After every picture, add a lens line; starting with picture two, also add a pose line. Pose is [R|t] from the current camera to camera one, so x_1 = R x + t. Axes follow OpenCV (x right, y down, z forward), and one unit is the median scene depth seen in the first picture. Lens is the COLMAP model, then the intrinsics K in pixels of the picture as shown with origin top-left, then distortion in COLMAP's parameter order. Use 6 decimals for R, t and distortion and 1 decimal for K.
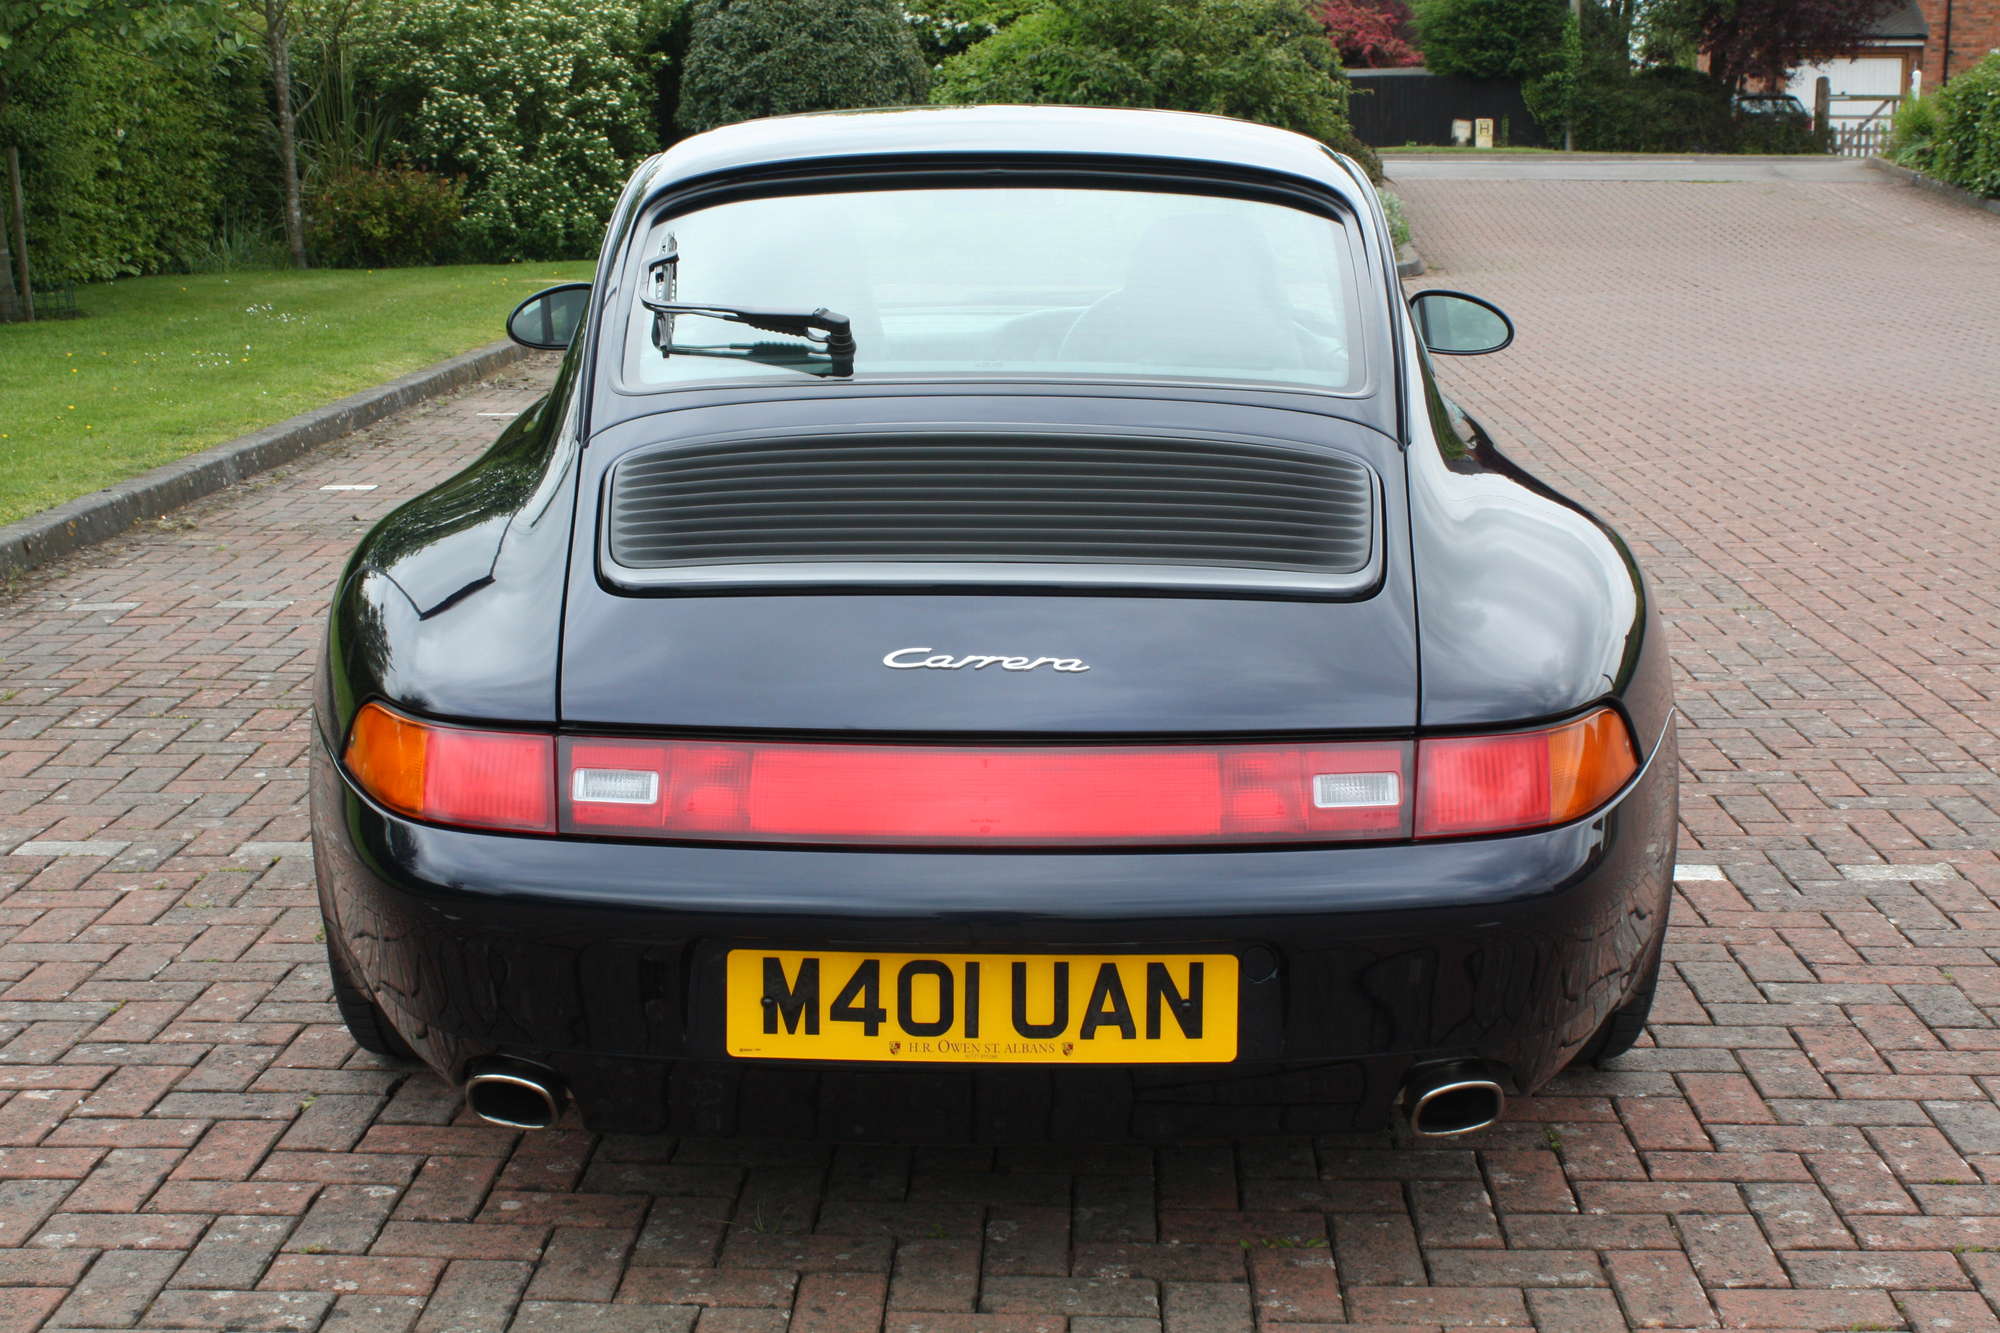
lens RADIAL K [[2757.7, 0, 1000.0], [0, 2757.7, 666.5], [0, 0, 1]] dist [-0.027834, -0.044595]
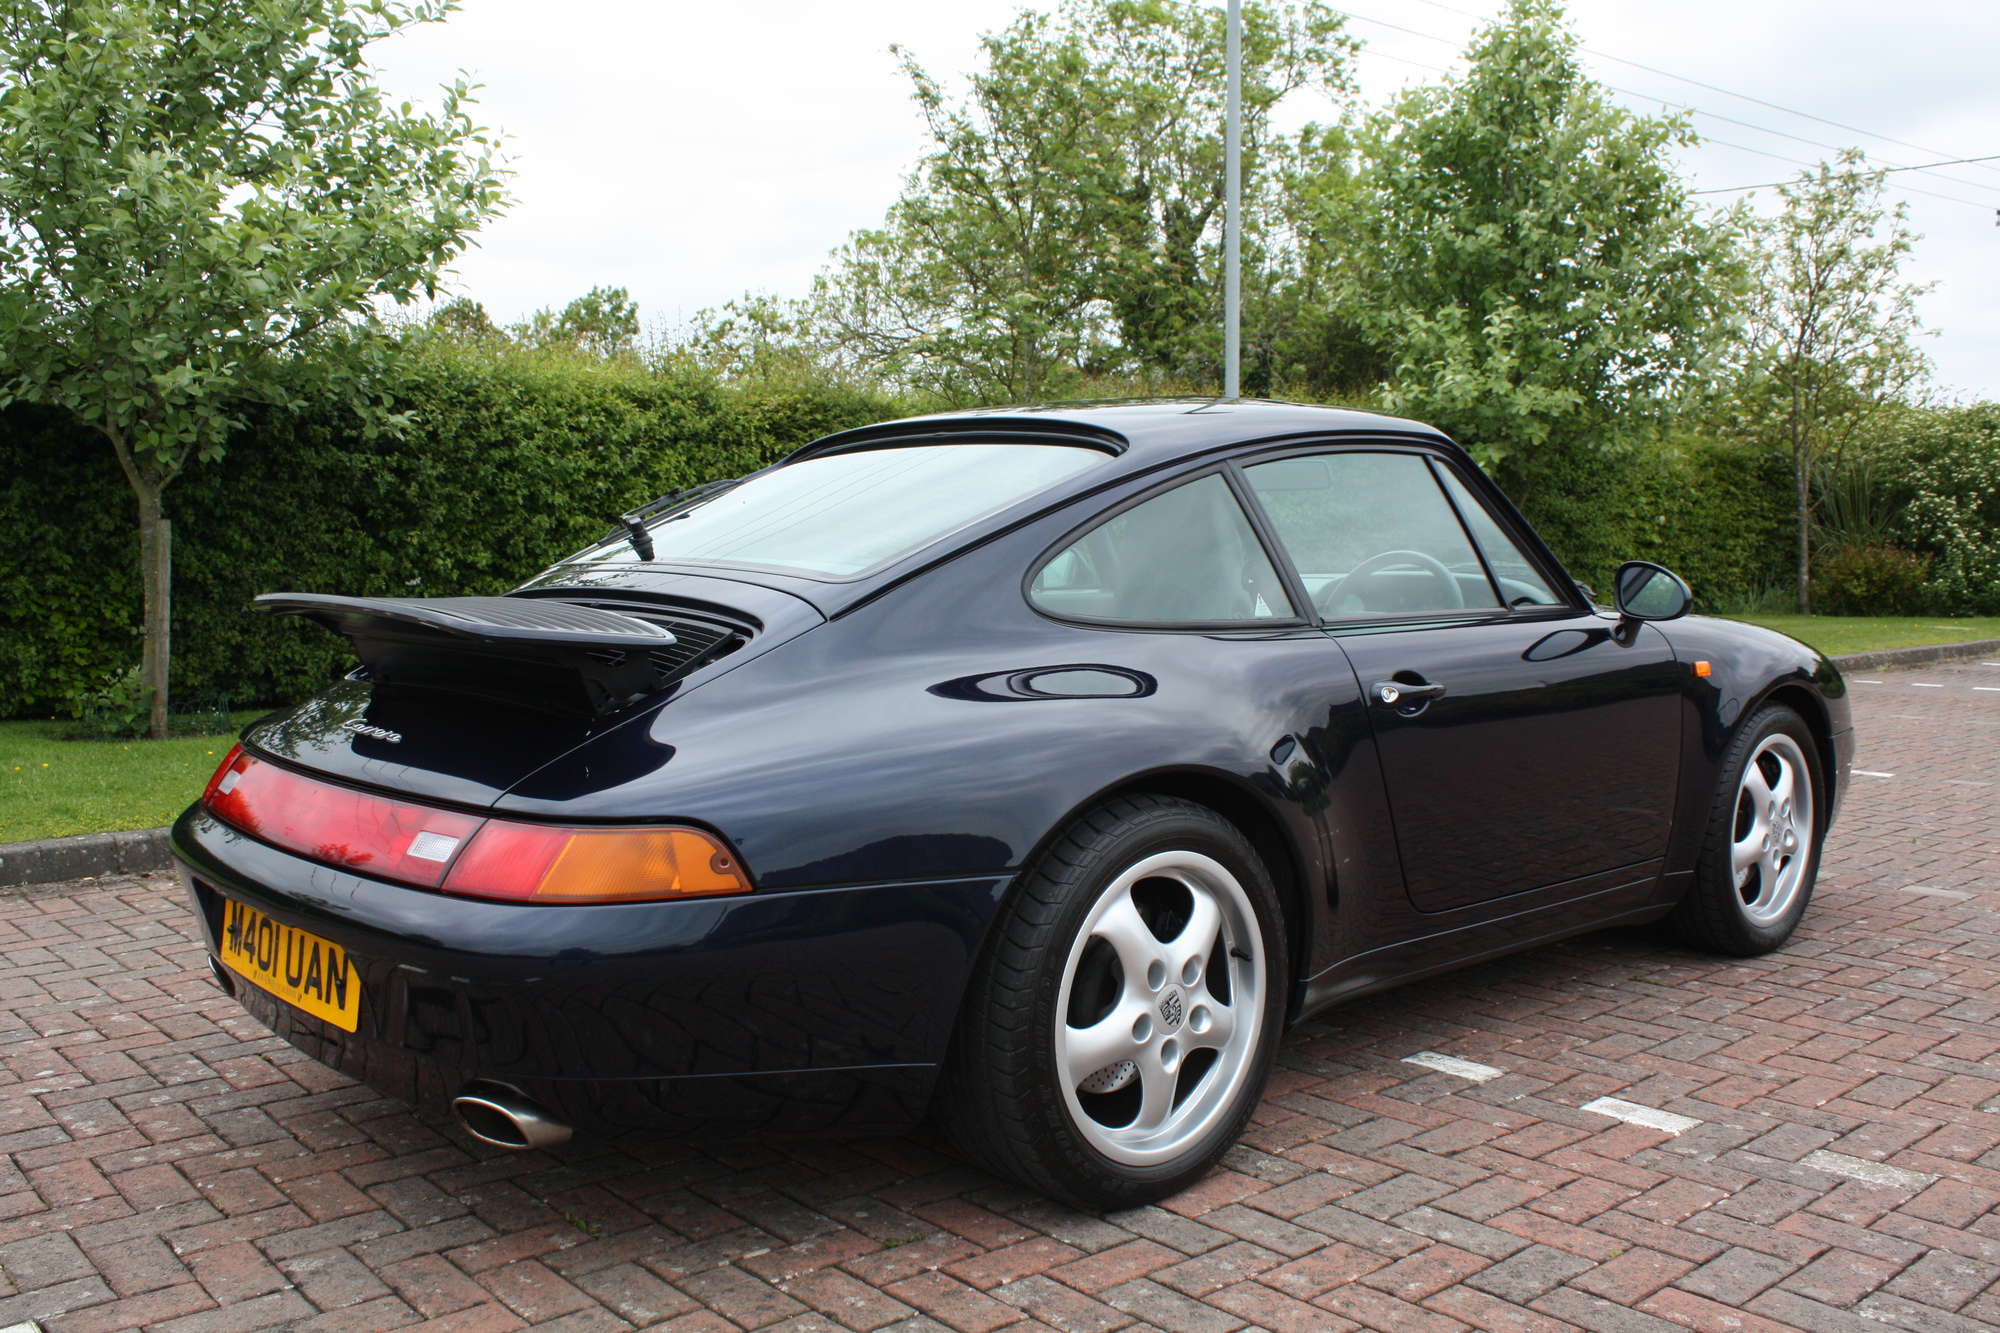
lens RADIAL K [[1795.6, 0, 993.0], [0, 1795.6, 638.7], [0, 0, 1]] dist [-0.133781, 0.102372]
pose [[0.683692, 0.043985, -0.728444, 0.770121], [-0.143613, 0.986772, -0.075207, -0.023005], [0.715500, 0.156032, 0.680965, 0.509132]]
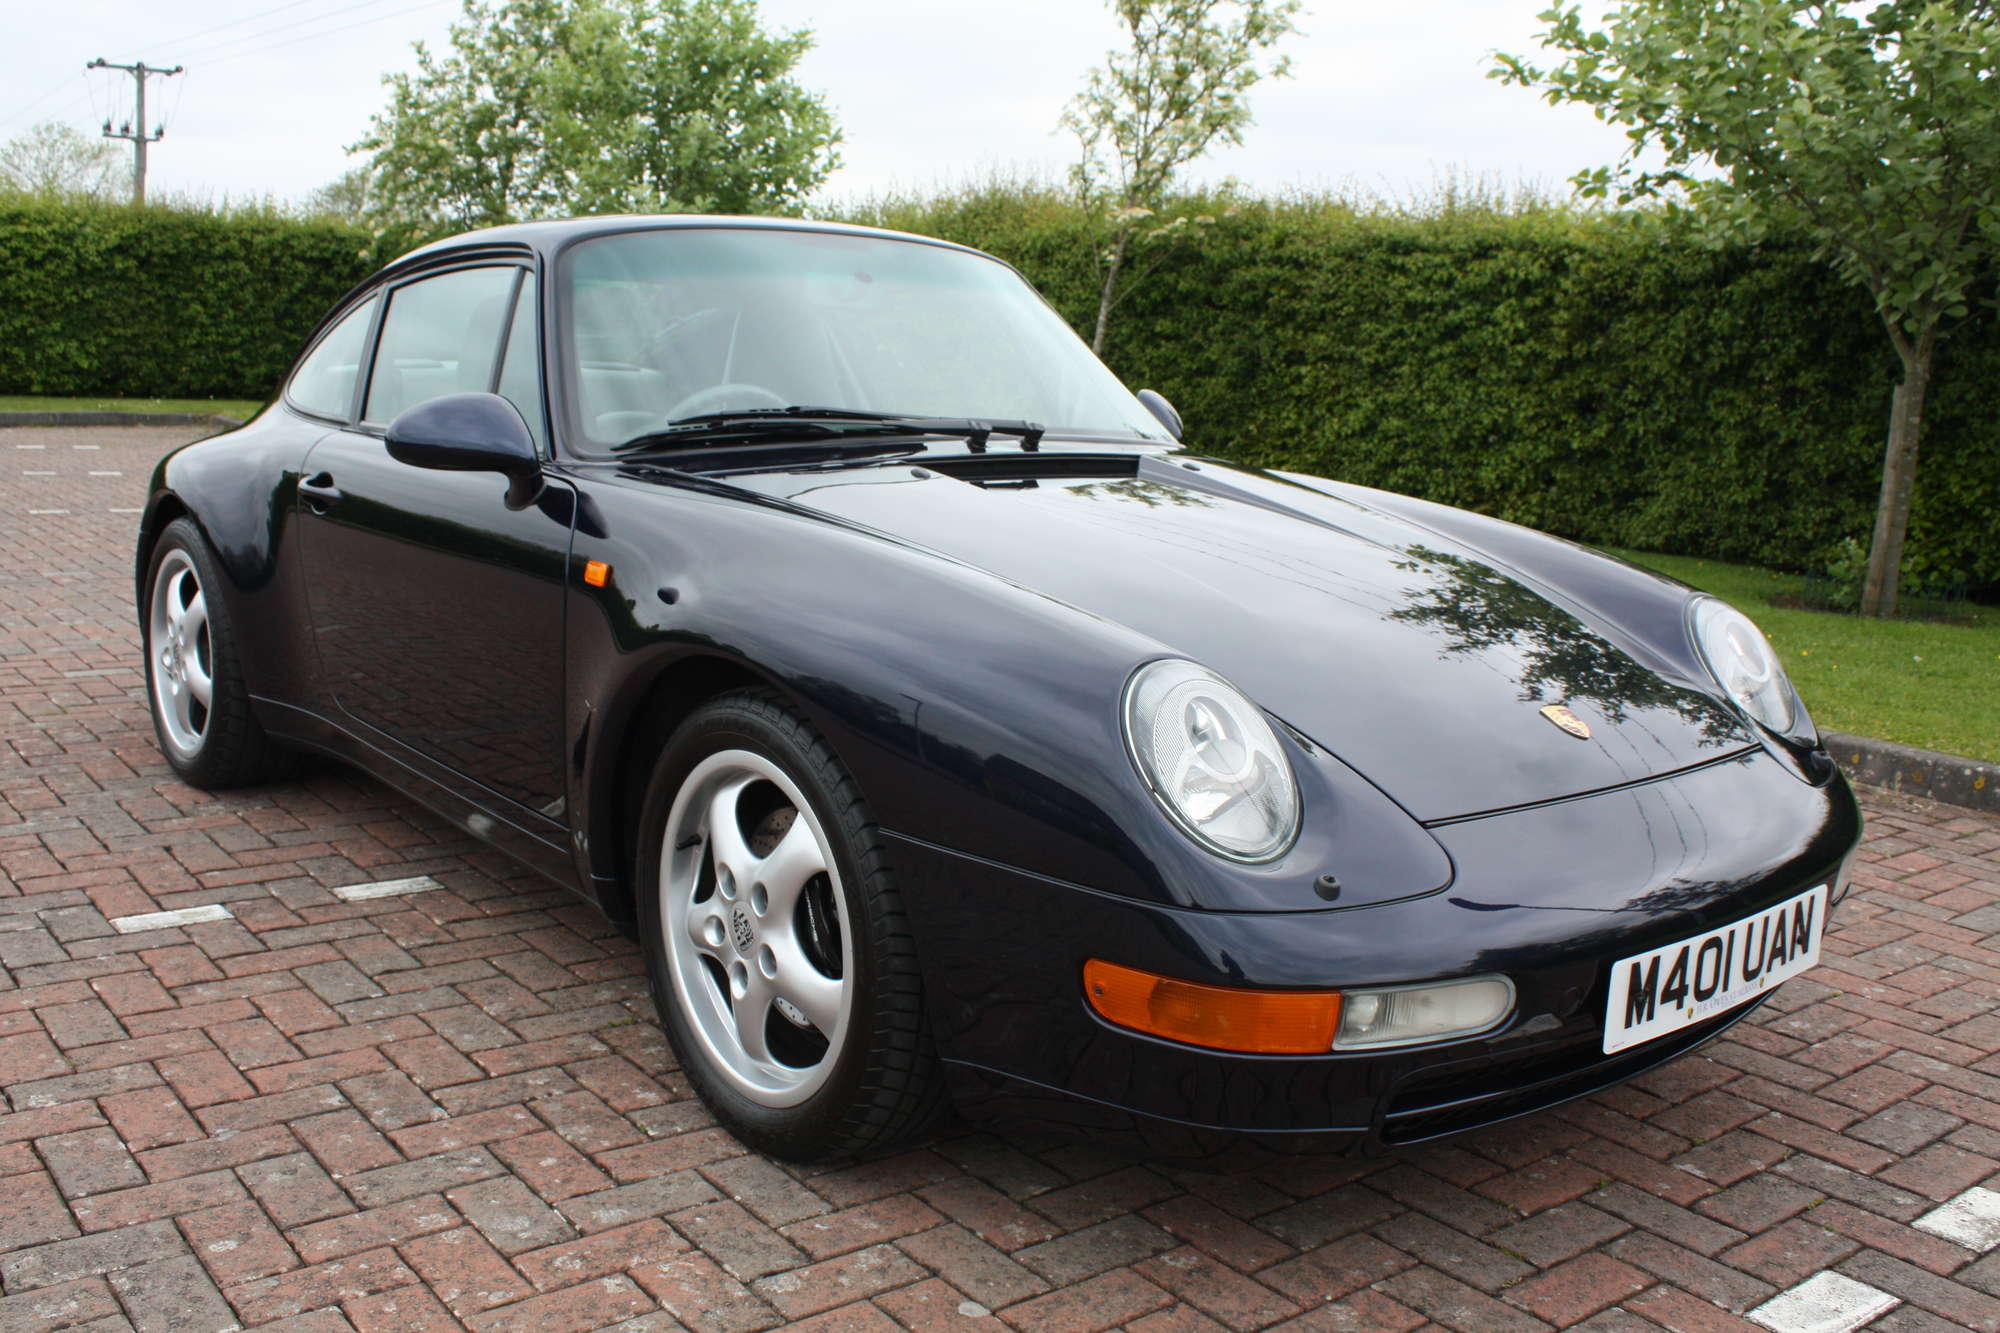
lens RADIAL K [[1871.0, 0, 999.7], [0, 1871.0, 606.2], [0, 0, 1]] dist [-0.080174, 0.005575]
pose [[-0.763110, 0.057104, -0.643741, 0.626861], [-0.170139, 0.943199, 0.285356, -0.406089], [0.623471, 0.327283, -0.710049, 2.335016]]
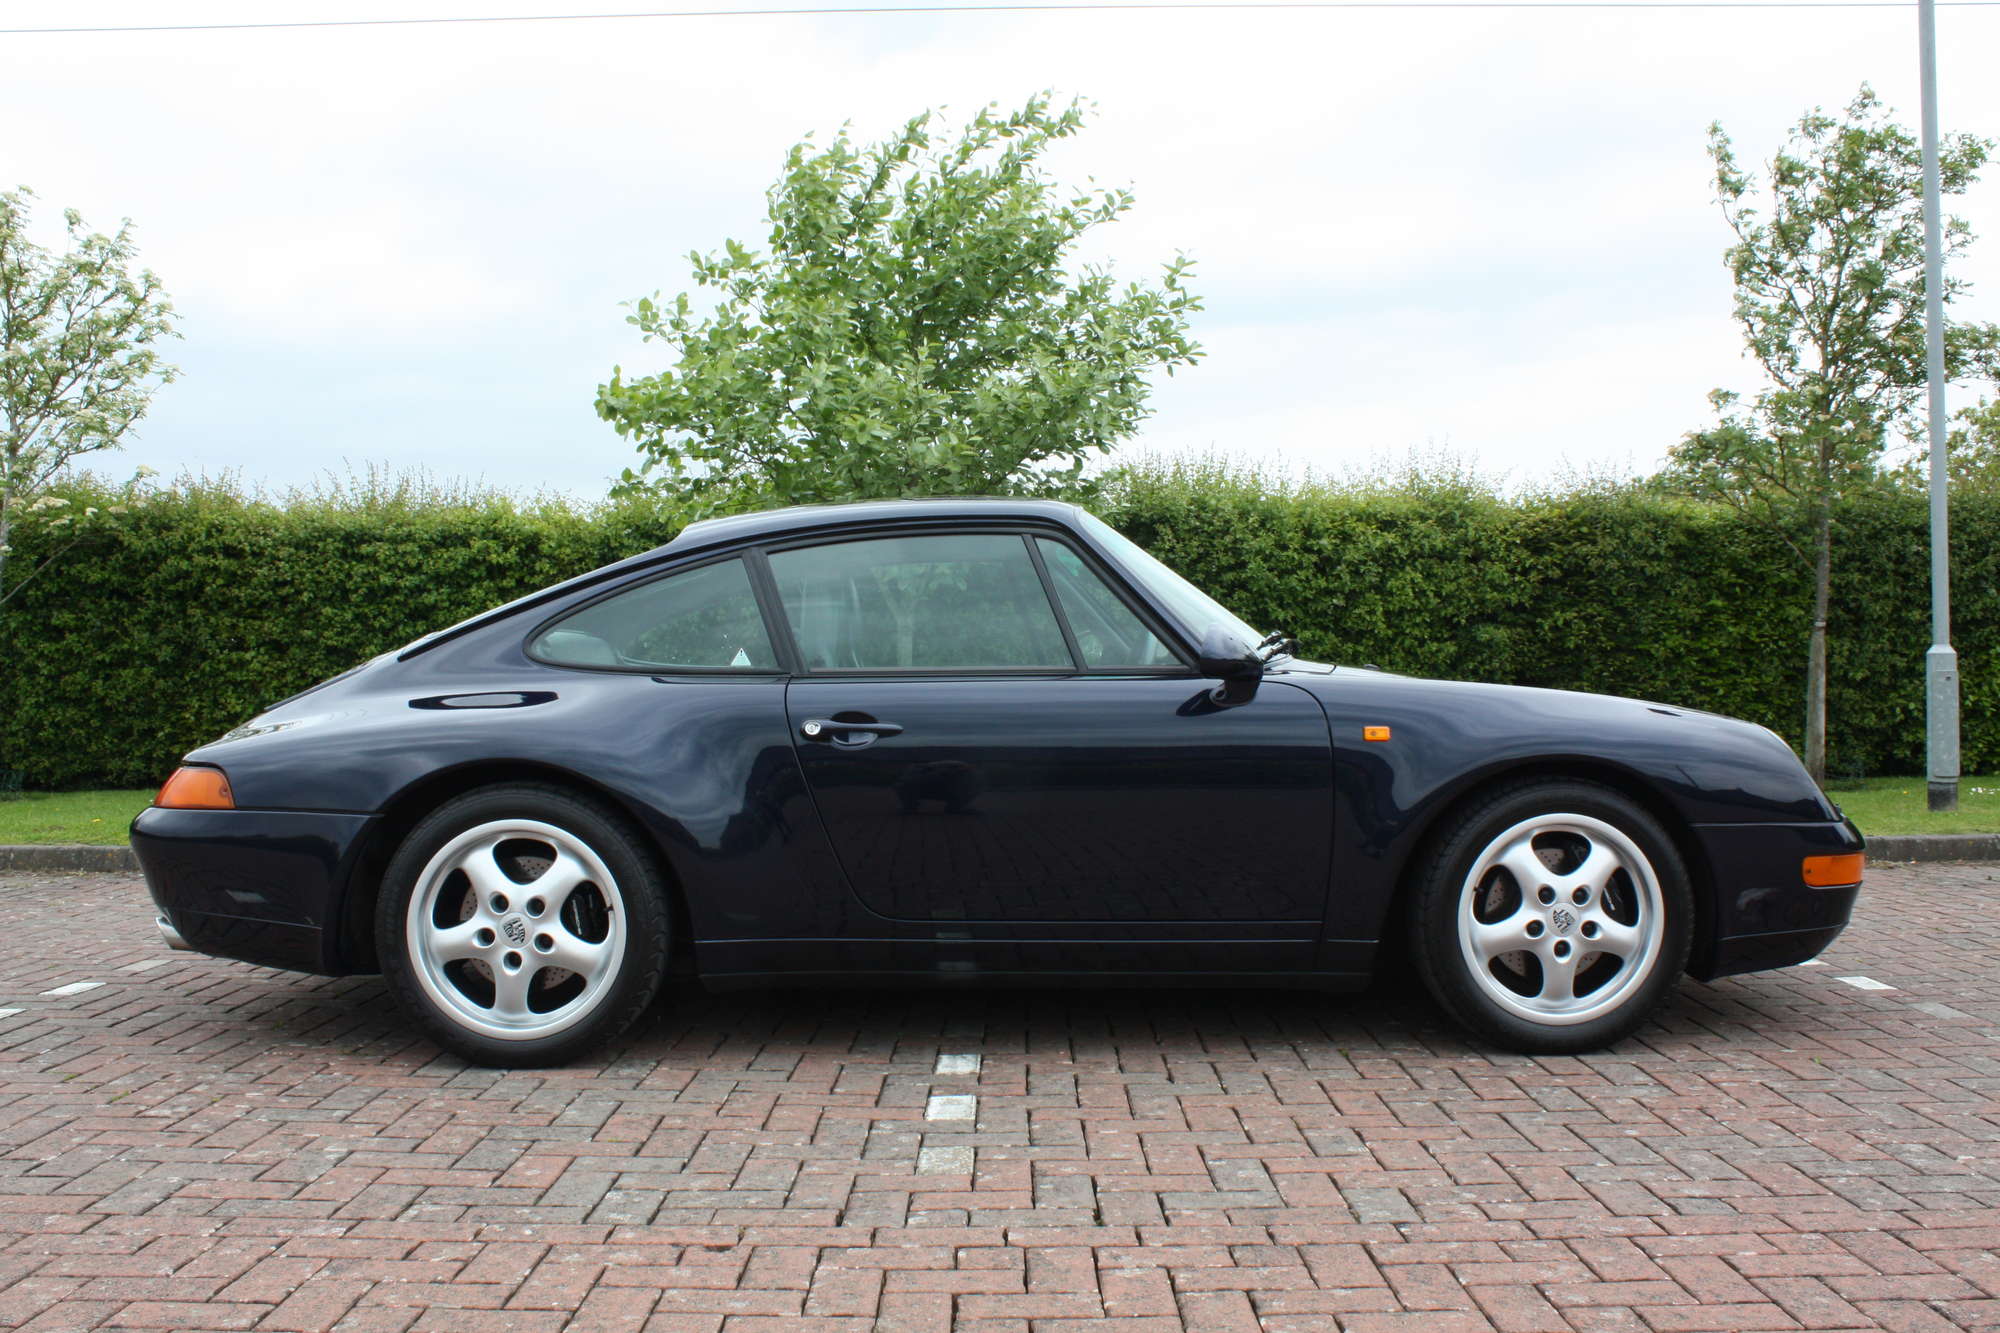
lens RADIAL K [[1822.5, 0, 1004.2], [0, 1822.5, 644.6], [0, 0, 1]] dist [-0.151860, 0.155917]
pose [[0.039257, -0.015721, -0.999105, 1.409332], [-0.191926, 0.981140, -0.022980, -0.142885], [0.980624, 0.192656, 0.035500, 1.359242]]
